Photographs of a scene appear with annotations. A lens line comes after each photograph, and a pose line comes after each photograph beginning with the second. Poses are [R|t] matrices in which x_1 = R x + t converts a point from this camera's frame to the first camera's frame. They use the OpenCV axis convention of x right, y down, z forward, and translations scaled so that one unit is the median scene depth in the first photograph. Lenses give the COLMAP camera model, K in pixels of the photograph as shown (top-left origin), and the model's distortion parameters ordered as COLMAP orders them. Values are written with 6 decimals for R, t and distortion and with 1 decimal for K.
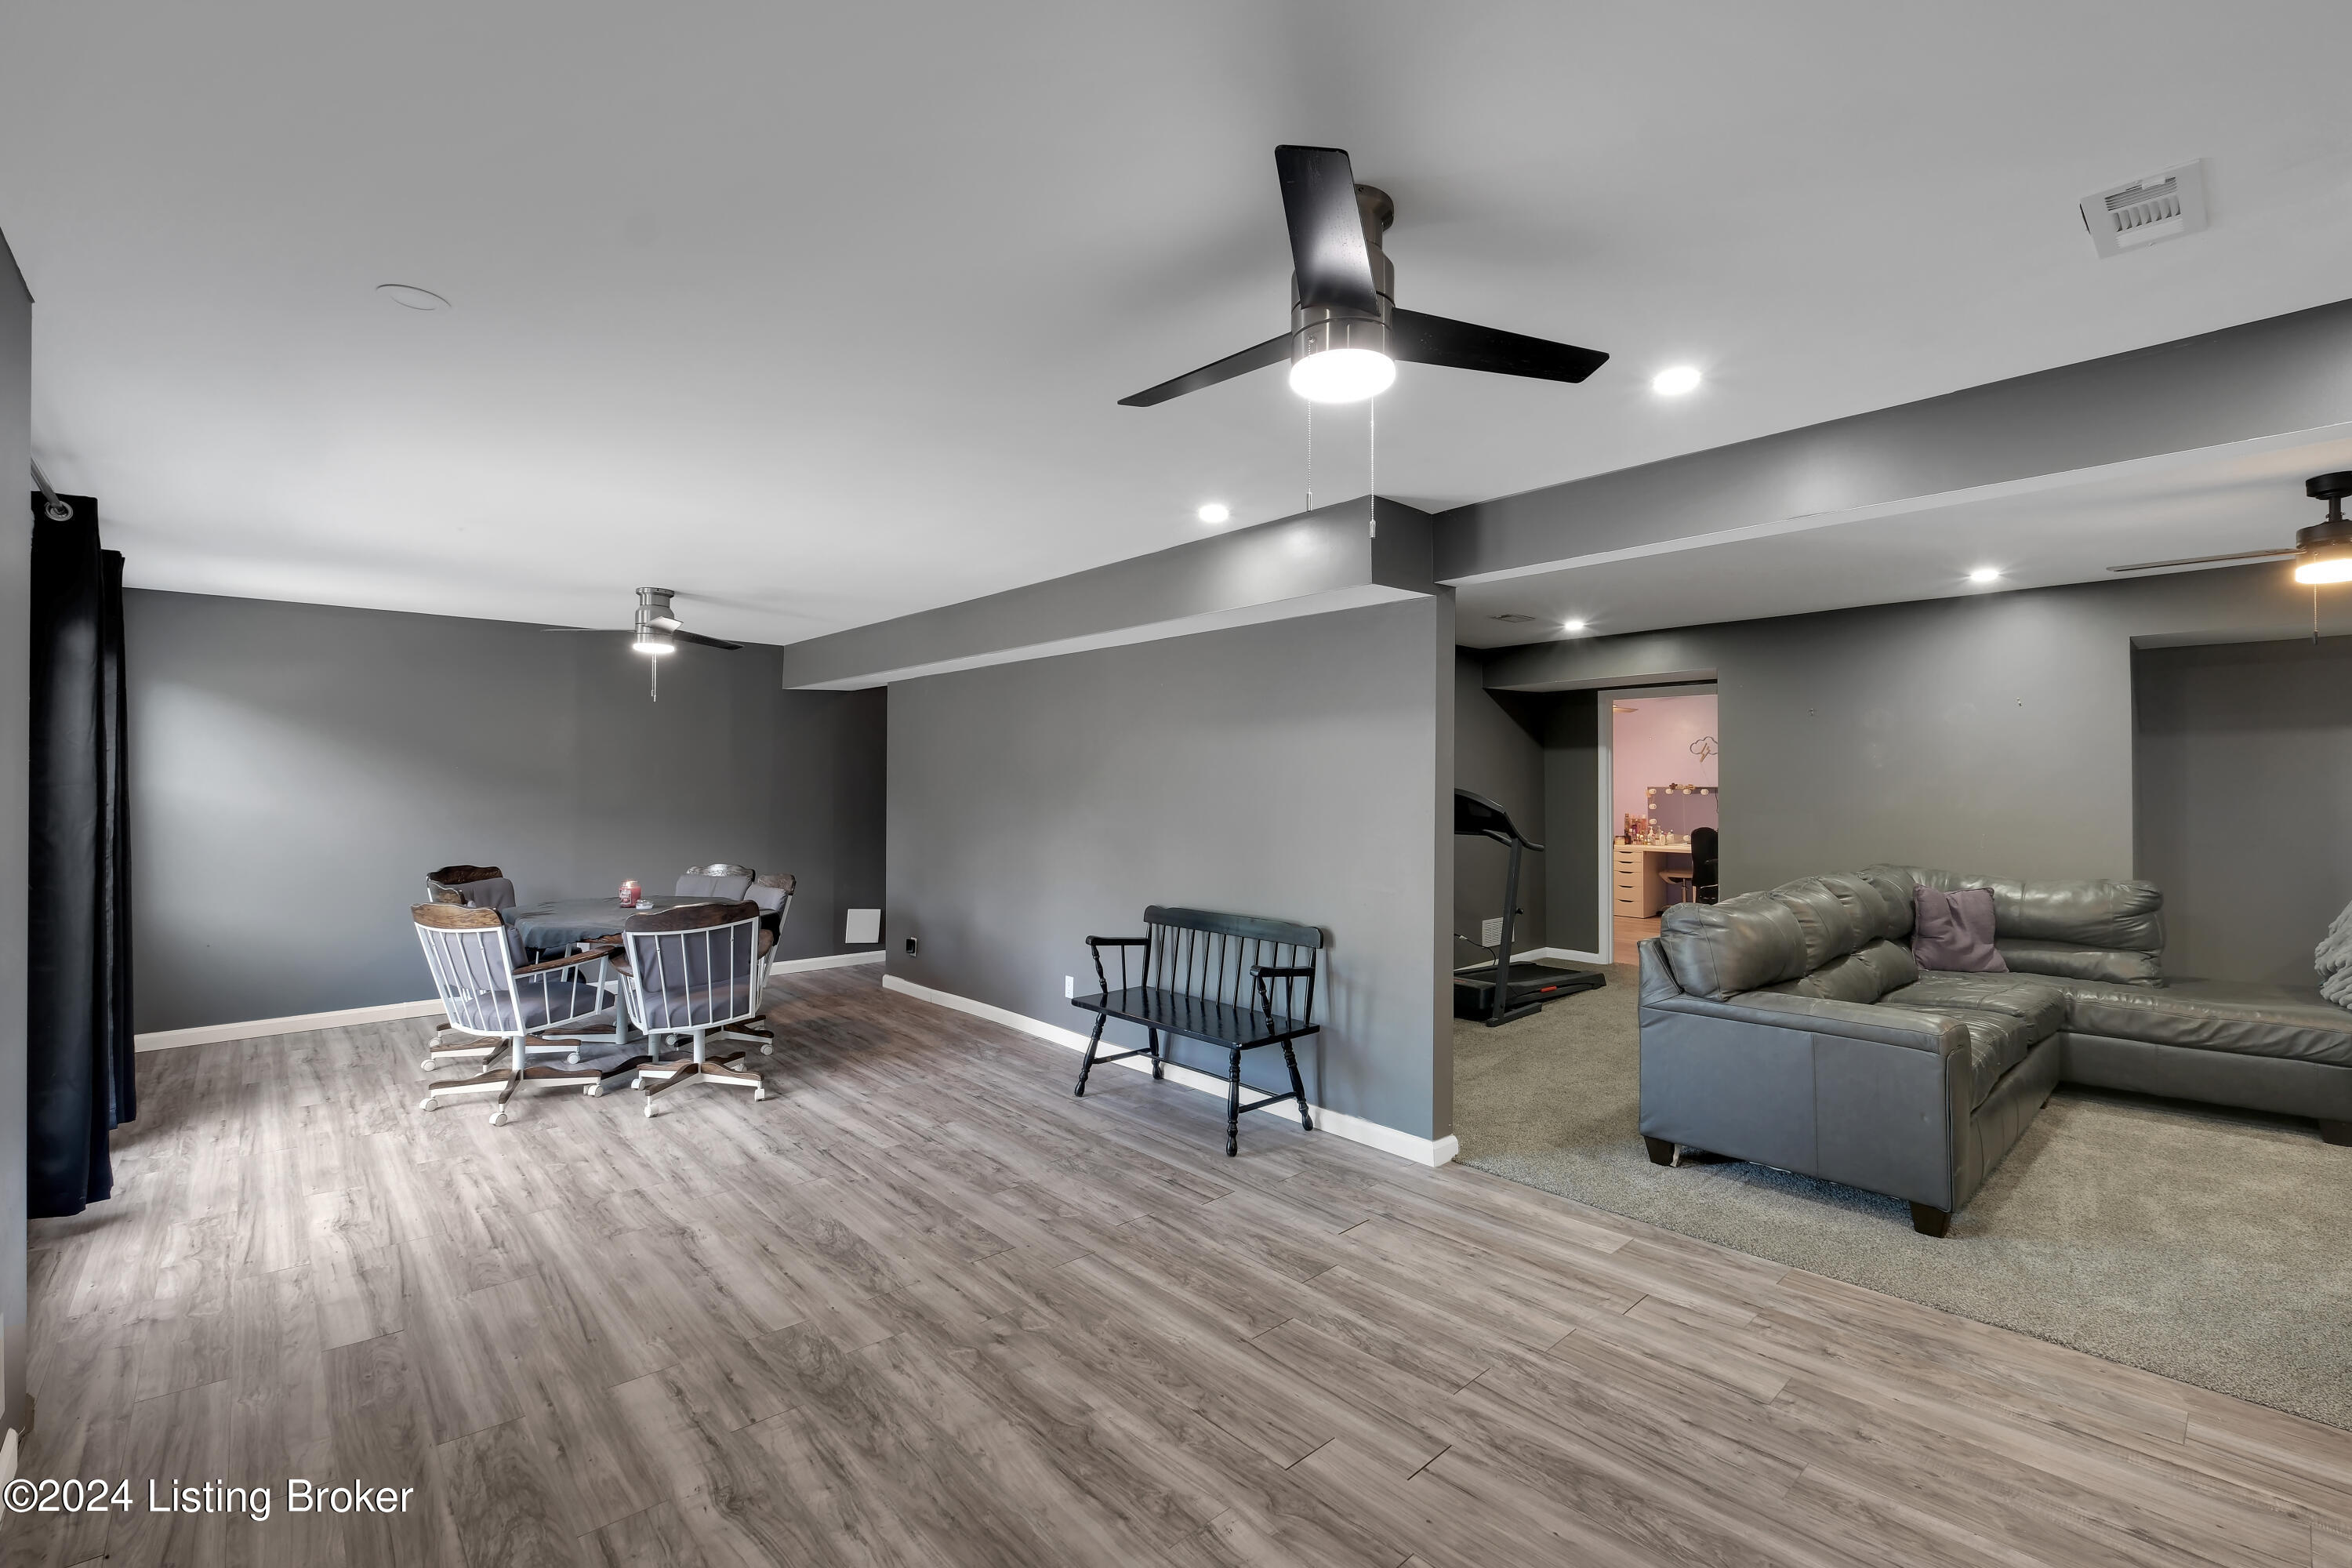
lens RADIAL K [[1018.0, 0, 1165.9], [0, 1018.0, 789.2], [0, 0, 1]] dist [-0.007993, -0.001295]
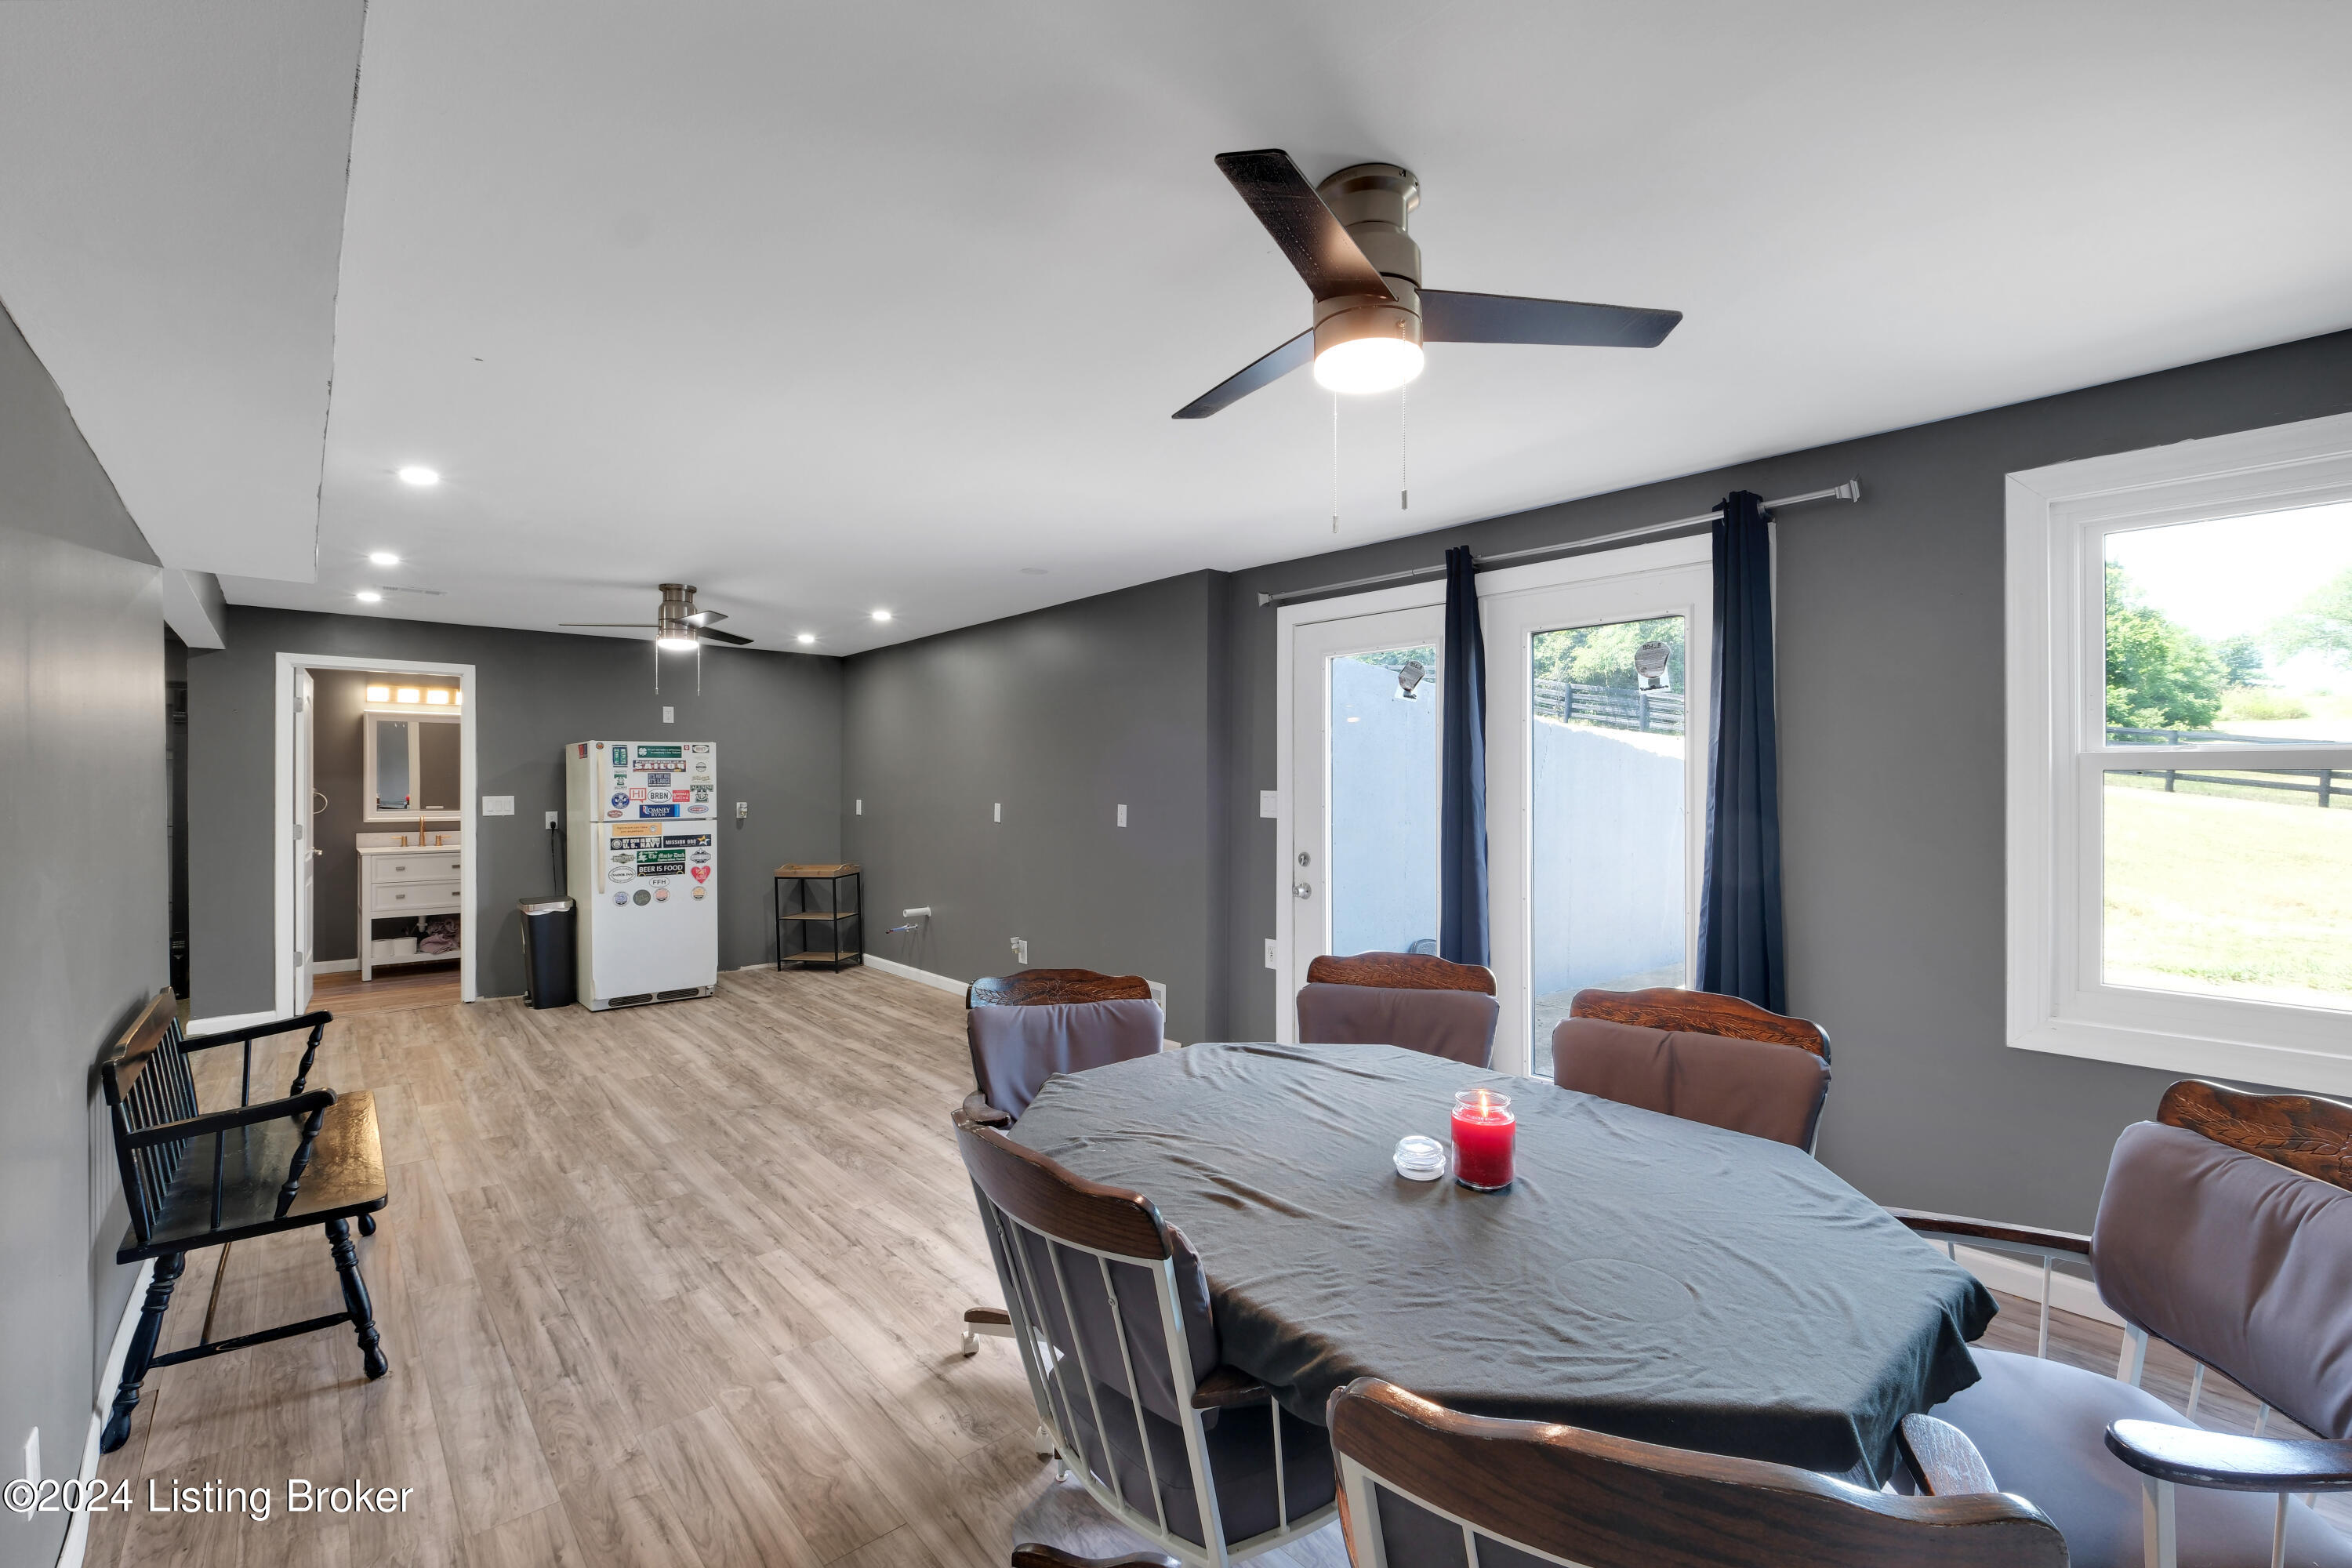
lens RADIAL K [[1018.0, 0, 1187.4], [0, 1018.0, 782.8], [0, 0, 1]] dist [-0.007993, -0.001295]
pose [[-0.999963, 0.004237, 0.007465, -0.673536], [0.004264, 0.999984, 0.003691, -0.010761], [-0.007449, 0.003723, -0.999965, 1.998718]]
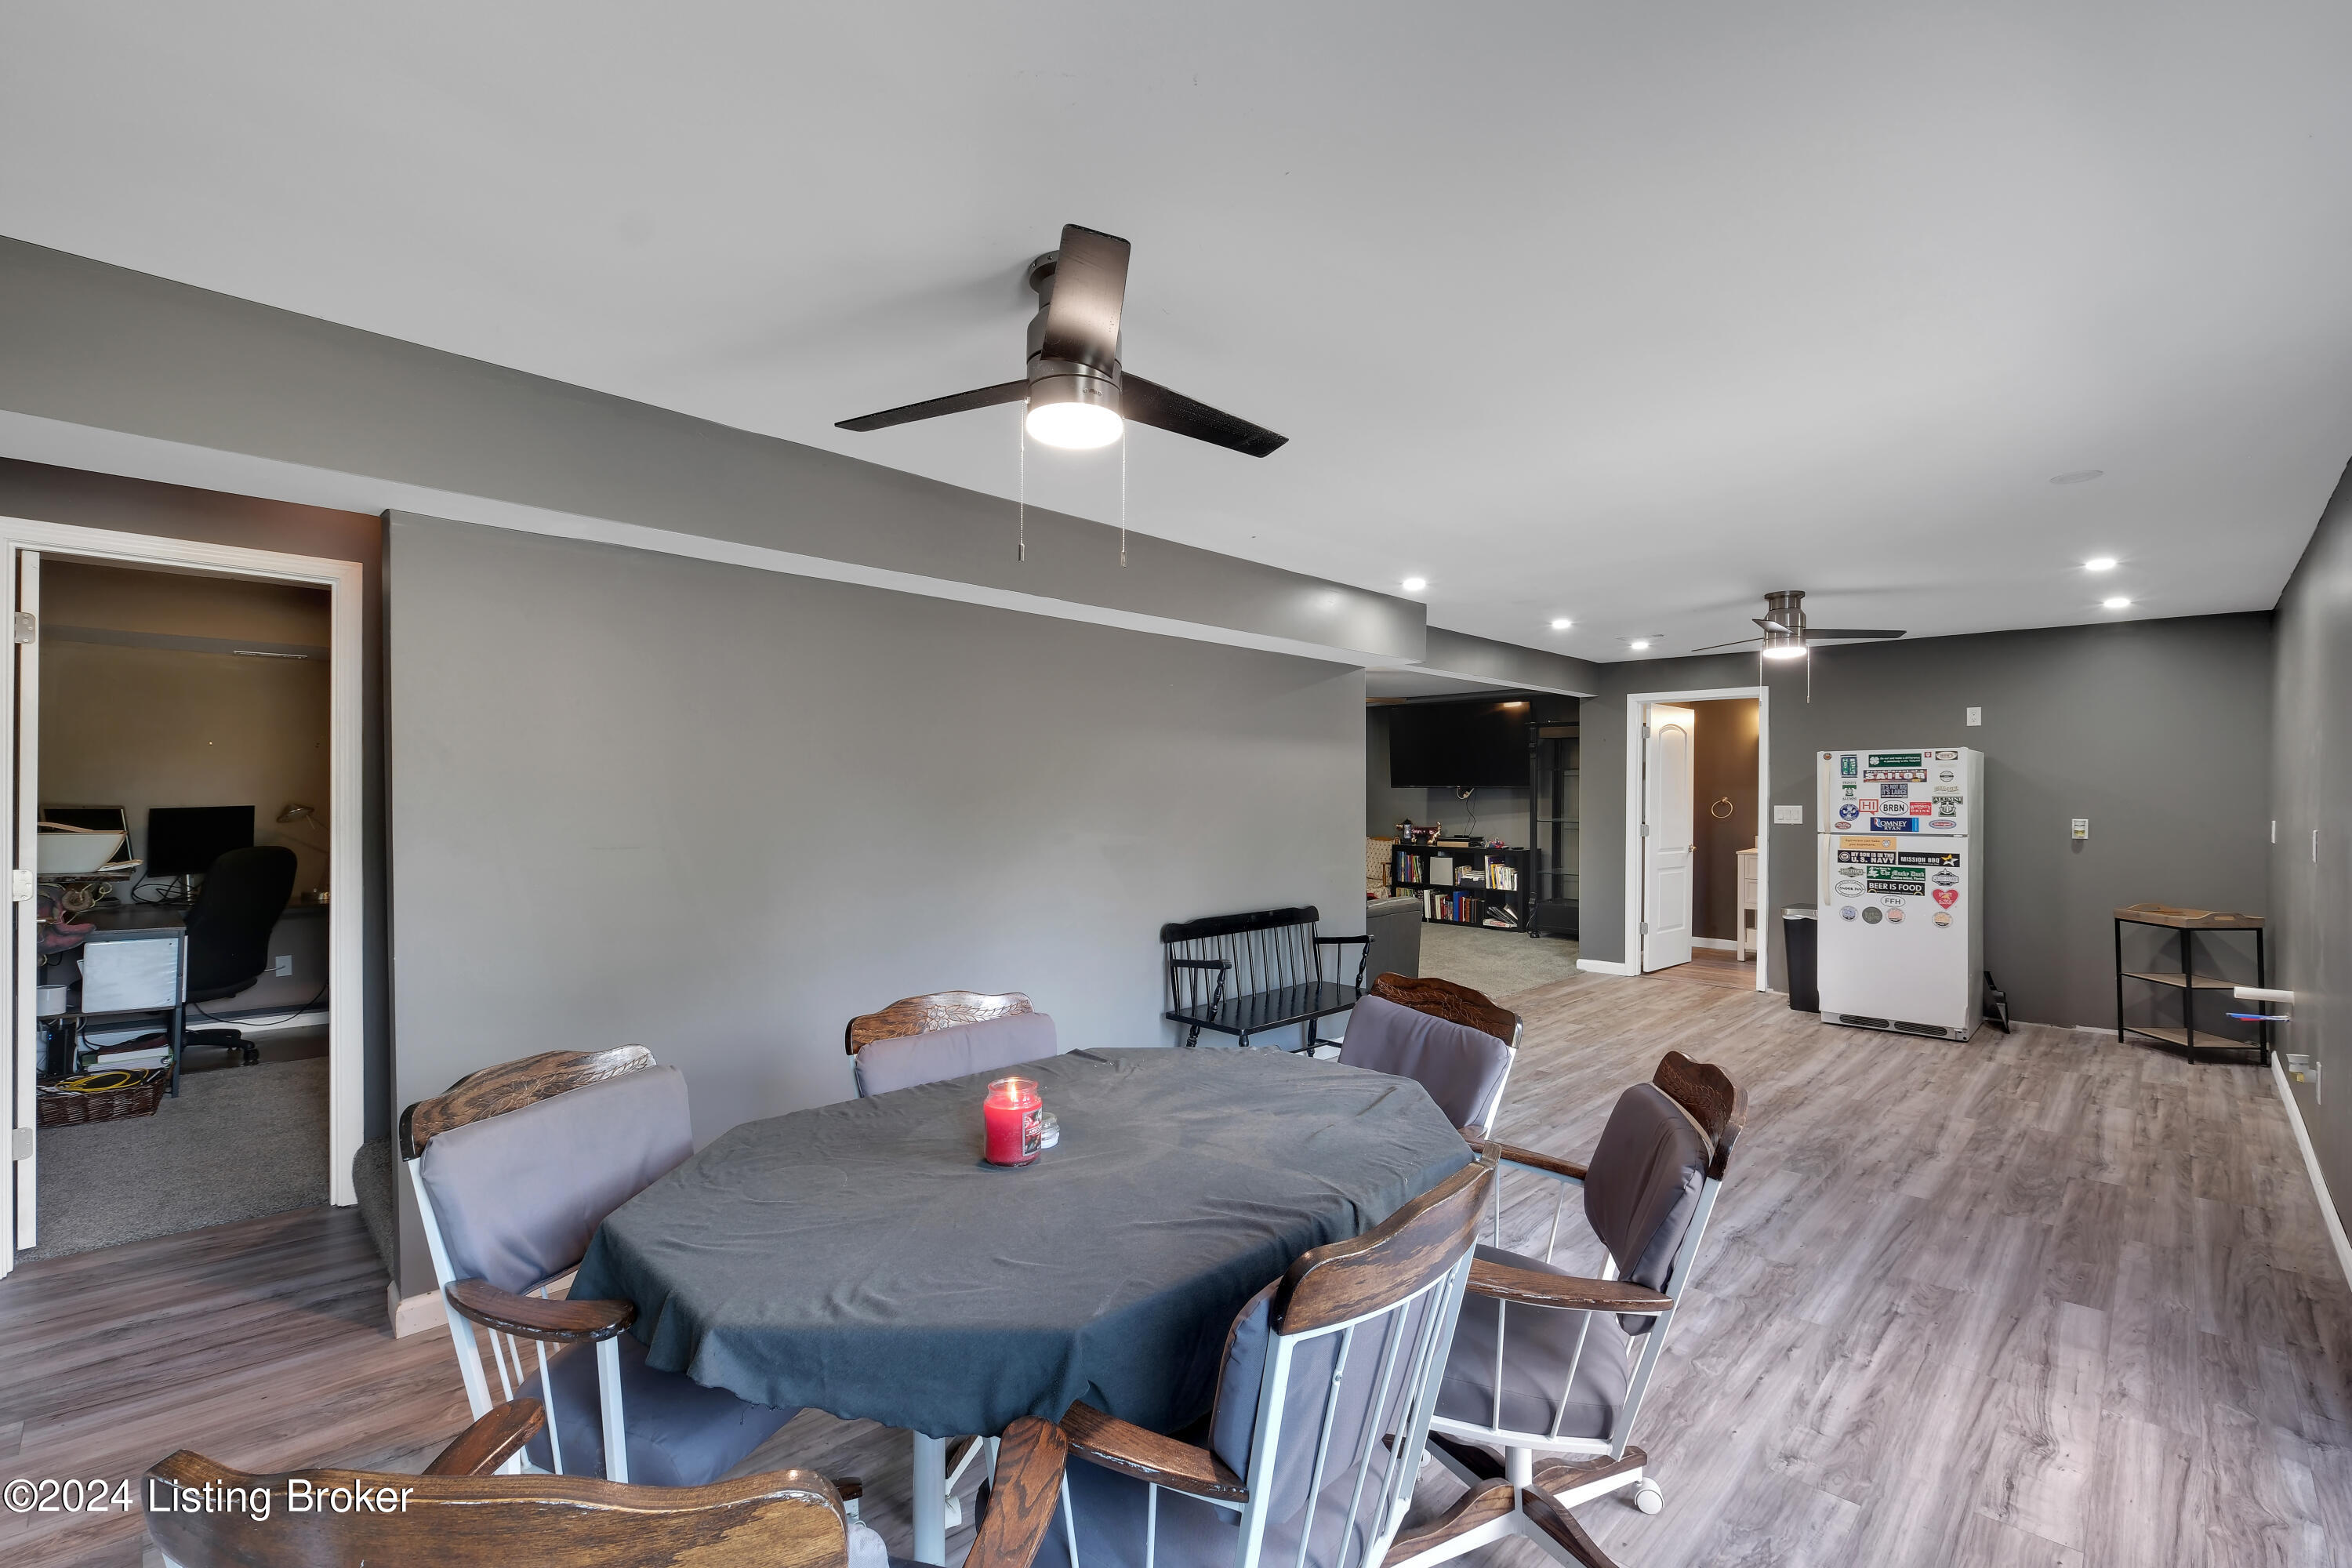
lens RADIAL K [[1018.0, 0, 1169.2], [0, 1018.0, 786.6], [0, 0, 1]] dist [-0.007993, -0.001295]
pose [[-0.056182, 0.006647, 0.998398, -1.327810], [0.000101, 0.999978, -0.006652, -0.009212], [-0.998421, -0.000273, -0.056181, 1.475335]]
